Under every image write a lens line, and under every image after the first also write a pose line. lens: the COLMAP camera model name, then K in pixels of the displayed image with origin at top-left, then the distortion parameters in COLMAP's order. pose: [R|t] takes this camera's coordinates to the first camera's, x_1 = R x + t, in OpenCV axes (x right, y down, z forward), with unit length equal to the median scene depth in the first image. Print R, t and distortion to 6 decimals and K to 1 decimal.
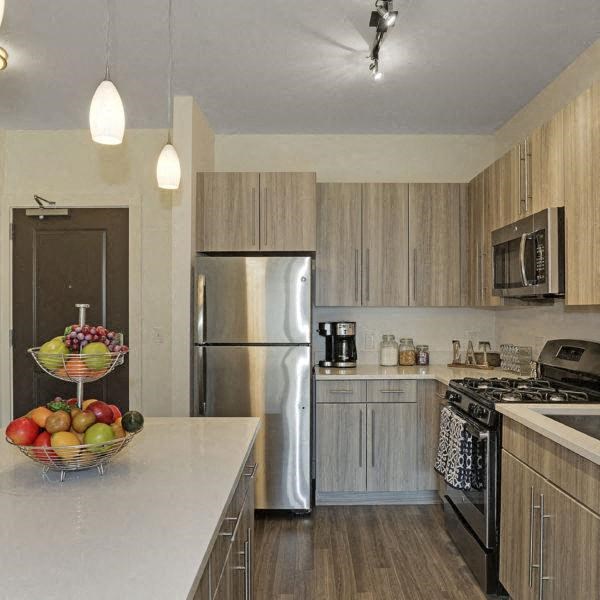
lens RADIAL K [[493.8, 0, 314.5], [0, 493.8, 302.9], [0, 0, 1]] dist [-0.044124, 0.002698]
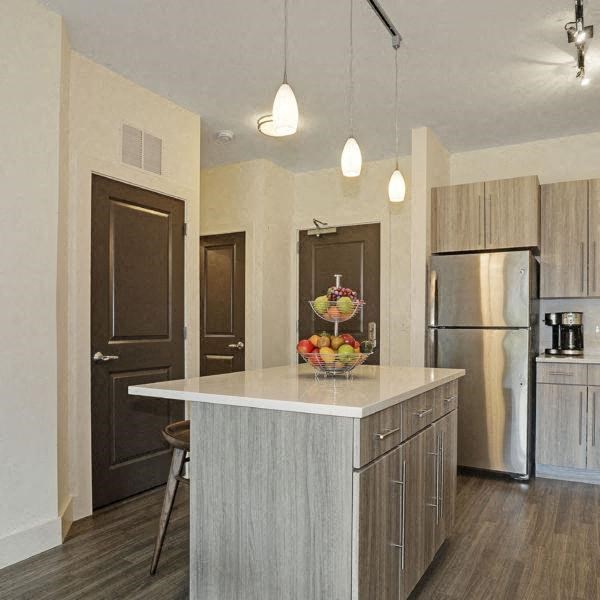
lens RADIAL K [[493.8, 0, 314.5], [0, 493.8, 302.9], [0, 0, 1]] dist [-0.044124, 0.002698]
pose [[0.867286, -0.011453, -0.497678, 0.118250], [-0.005849, 0.999432, -0.033193, 0.063672], [0.497776, 0.031699, 0.866726, -0.199466]]
